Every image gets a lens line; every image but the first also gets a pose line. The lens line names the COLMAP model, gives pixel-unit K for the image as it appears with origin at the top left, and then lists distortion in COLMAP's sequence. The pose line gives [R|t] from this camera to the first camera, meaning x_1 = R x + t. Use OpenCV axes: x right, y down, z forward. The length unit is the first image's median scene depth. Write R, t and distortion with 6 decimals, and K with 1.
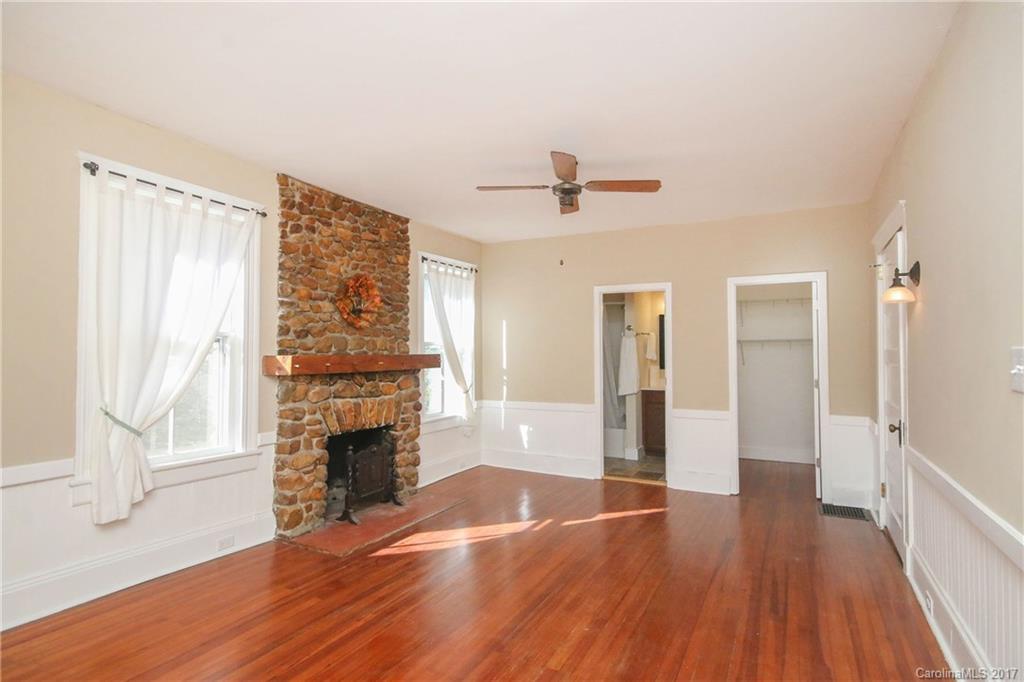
lens RADIAL K [[531.1, 0, 512.0], [0, 531.1, 341.0], [0, 0, 1]] dist [0.002455, 0.000826]
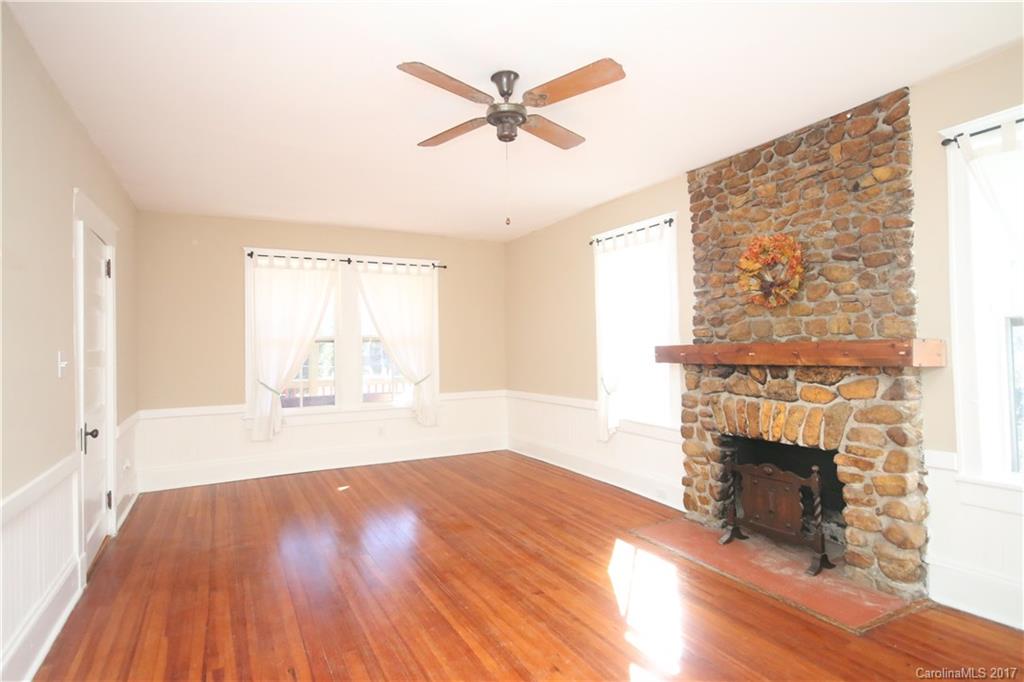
lens RADIAL K [[531.1, 0, 512.0], [0, 531.1, 341.0], [0, 0, 1]] dist [0.002455, 0.000826]
pose [[-0.553478, 0.001487, -0.832863, 0.579073], [0.041198, 0.998823, -0.025595, 0.028957], [0.831844, -0.048479, -0.552888, 1.160360]]
